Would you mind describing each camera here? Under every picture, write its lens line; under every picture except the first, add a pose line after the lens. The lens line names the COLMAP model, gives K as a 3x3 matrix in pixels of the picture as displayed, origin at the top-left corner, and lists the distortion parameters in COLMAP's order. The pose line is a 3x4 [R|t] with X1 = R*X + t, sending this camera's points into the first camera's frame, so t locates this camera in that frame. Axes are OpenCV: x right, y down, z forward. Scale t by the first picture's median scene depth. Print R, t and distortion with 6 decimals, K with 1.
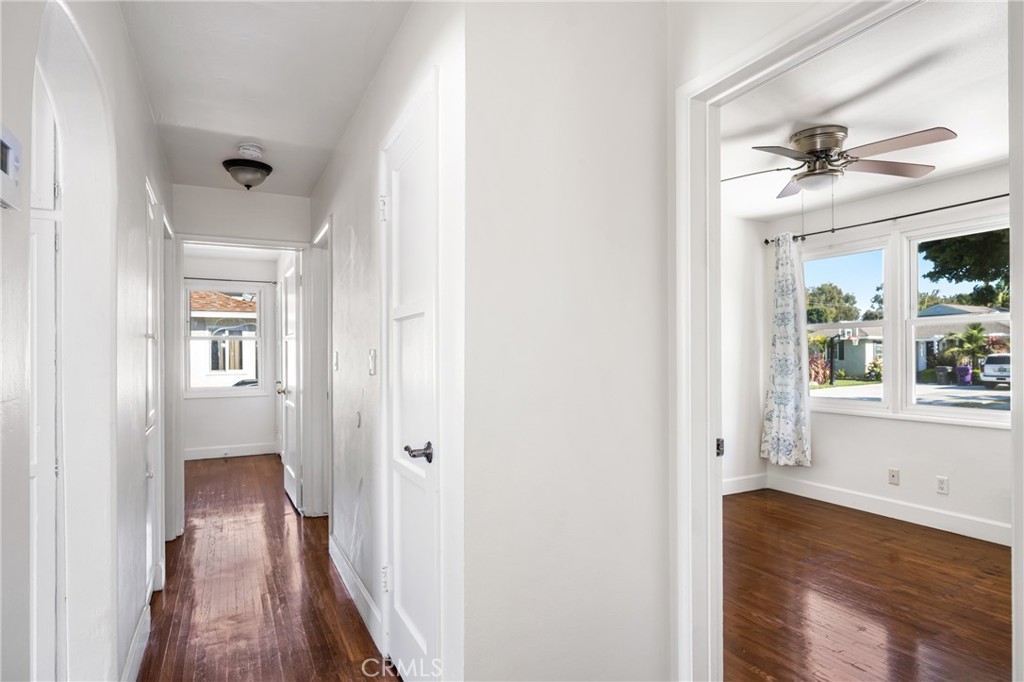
lens RADIAL K [[552.8, 0, 506.7], [0, 552.8, 356.7], [0, 0, 1]] dist [-0.005847, 0.000926]
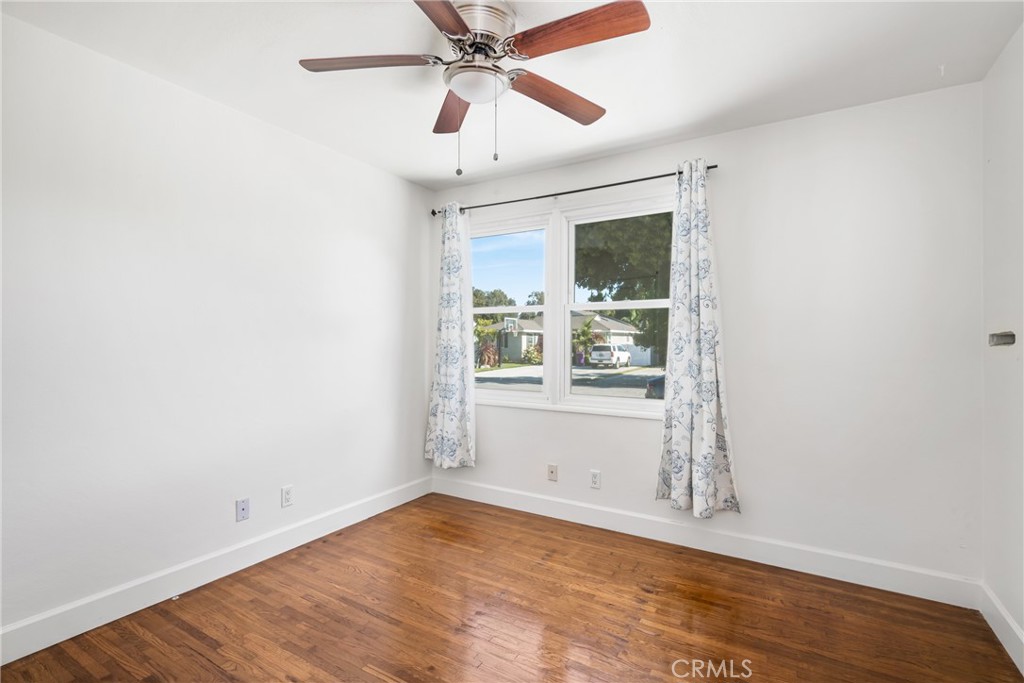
lens RADIAL K [[471.3, 0, 515.1], [0, 471.3, 346.4], [0, 0, 1]] dist [-0.001145, -0.000055]
pose [[0.844906, 0.006257, 0.534878, 0.181450], [-0.008545, 0.999962, 0.001801, 0.002444], [-0.534846, -0.006092, 0.844928, 0.296705]]
